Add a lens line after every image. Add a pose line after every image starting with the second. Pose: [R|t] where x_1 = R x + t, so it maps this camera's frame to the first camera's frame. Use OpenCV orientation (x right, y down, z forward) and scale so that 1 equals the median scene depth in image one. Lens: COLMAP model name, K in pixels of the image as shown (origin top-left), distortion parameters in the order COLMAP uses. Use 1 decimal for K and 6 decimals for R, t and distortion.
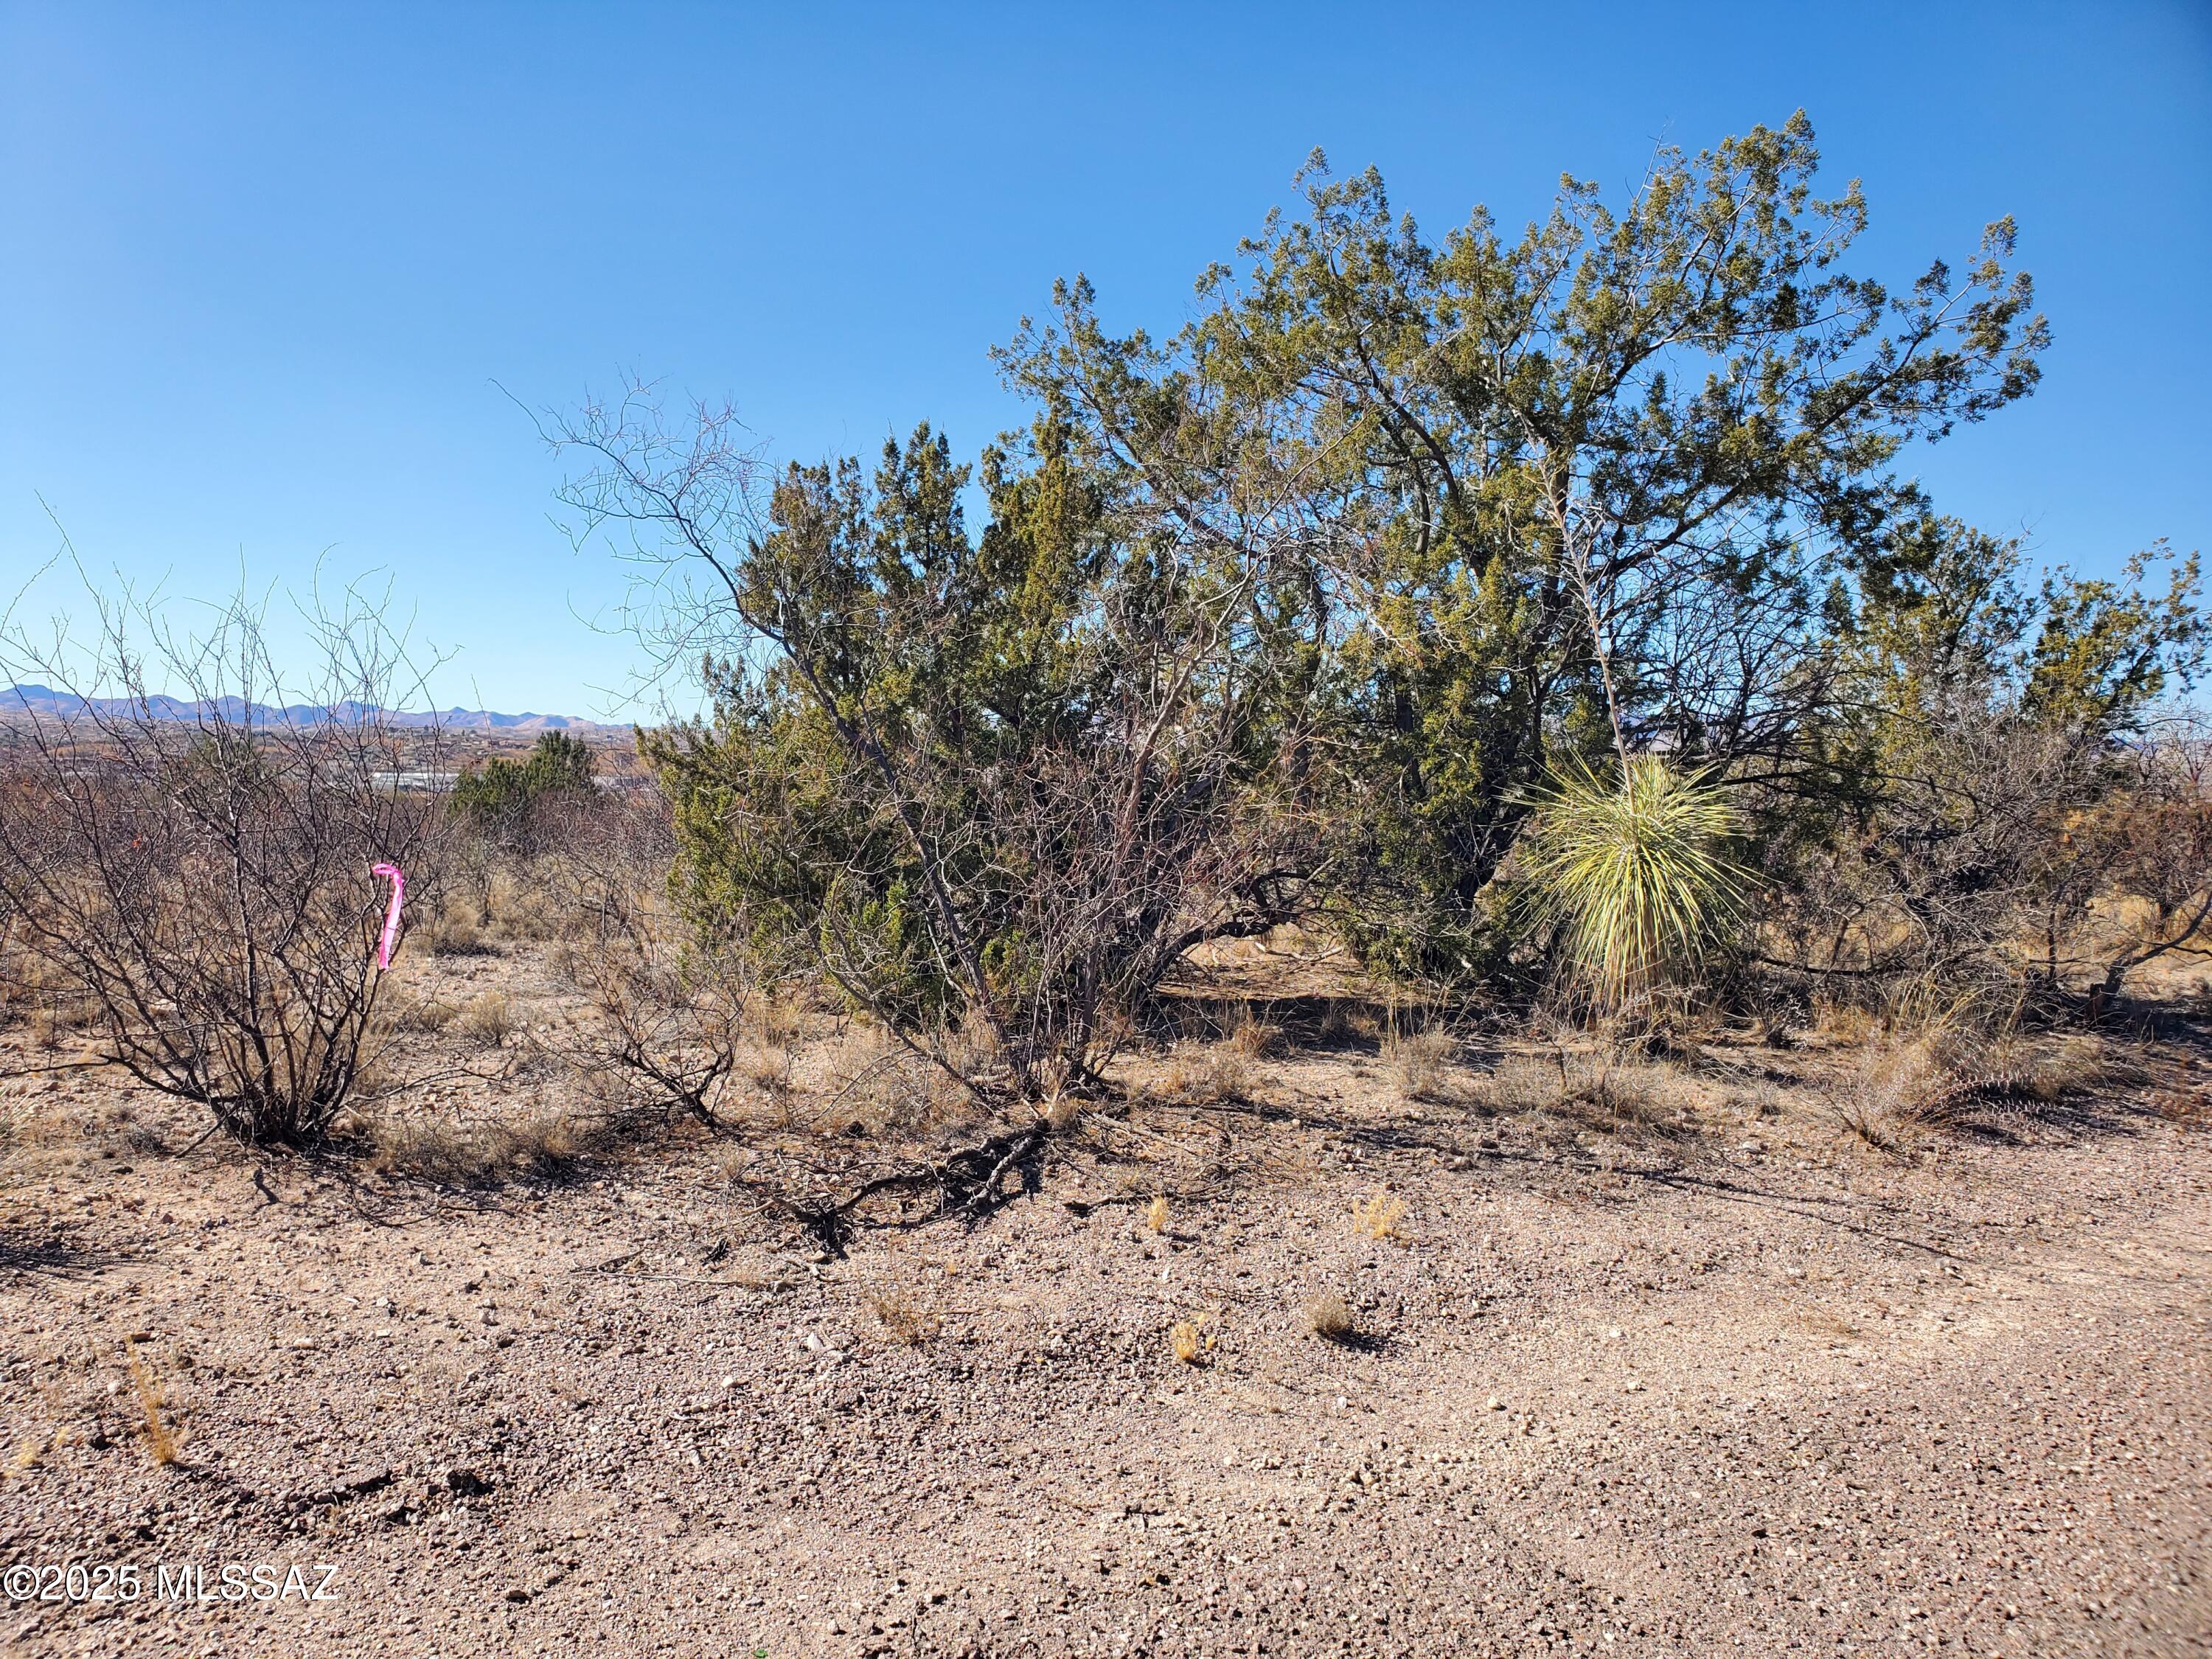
lens RADIAL K [[1690.6, 0, 1062.4], [0, 1690.6, 861.9], [0, 0, 1]] dist [0.021186, -0.021236]
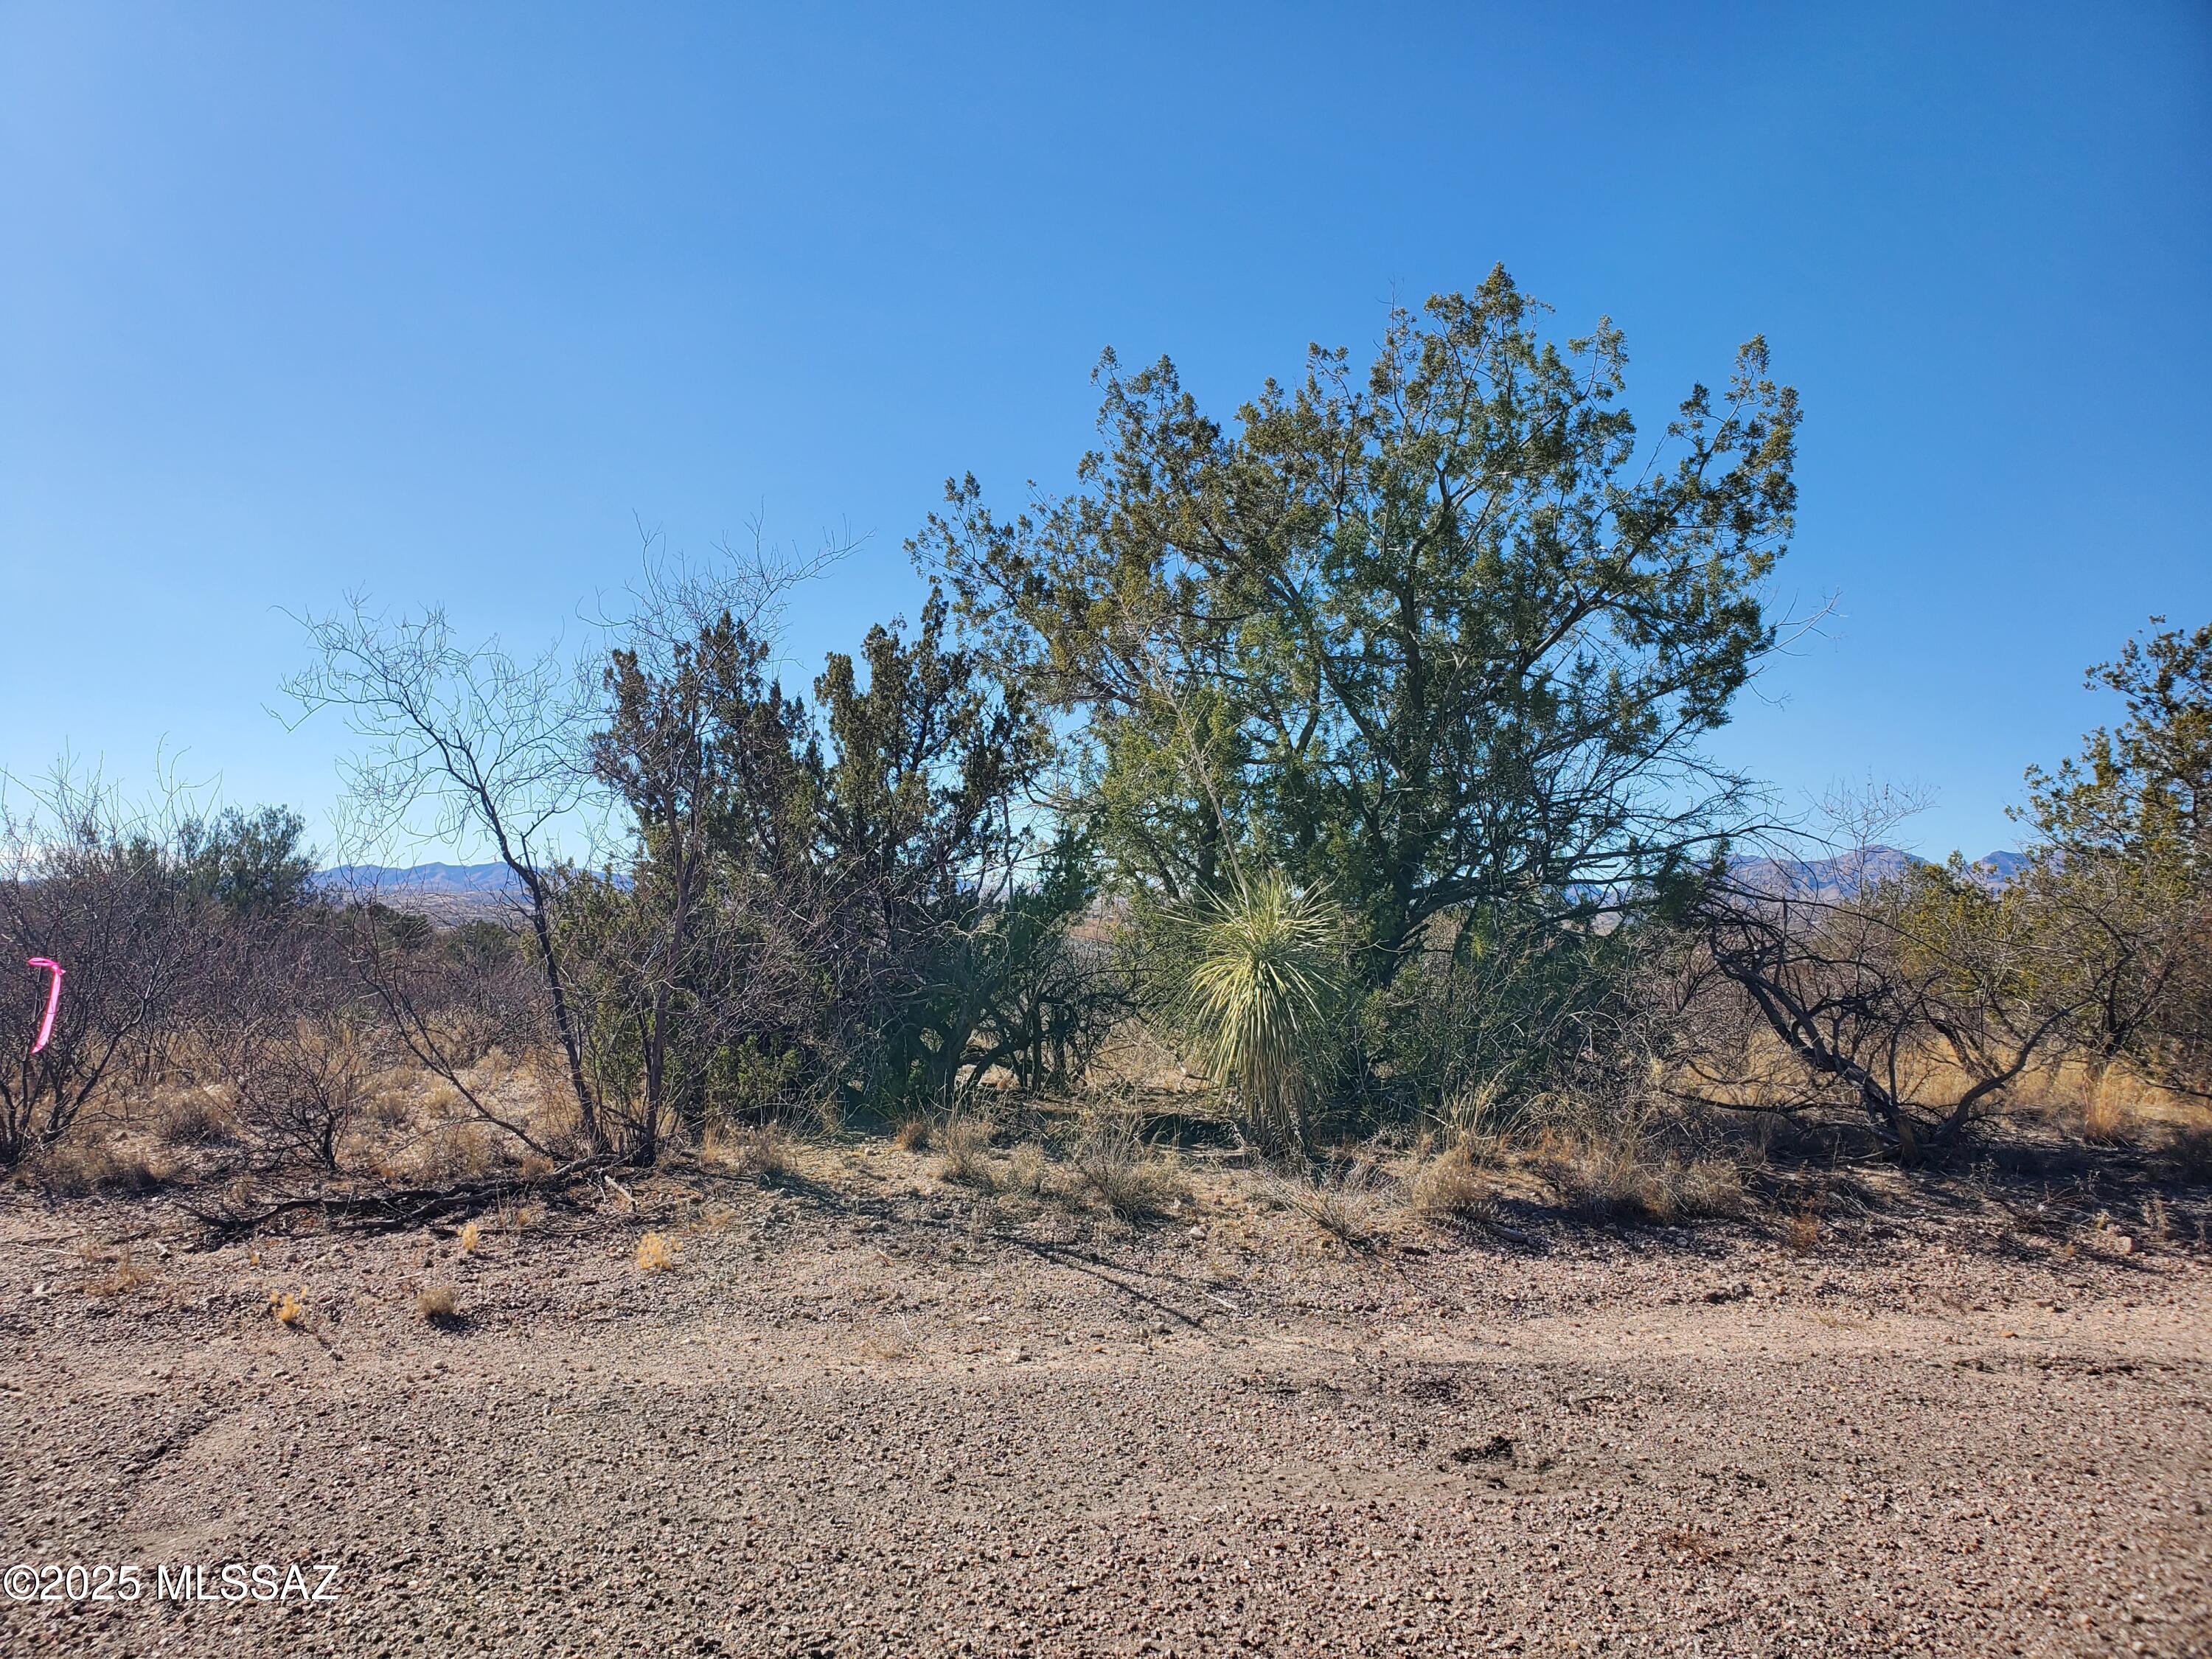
lens RADIAL K [[1690.6, 0, 1067.7], [0, 1690.6, 861.6], [0, 0, 1]] dist [0.021186, -0.021236]
pose [[0.950957, -0.023252, -0.308449, 0.216793], [-0.007655, 0.995096, -0.098614, 0.013934], [0.309229, 0.096139, 0.946116, -0.017148]]
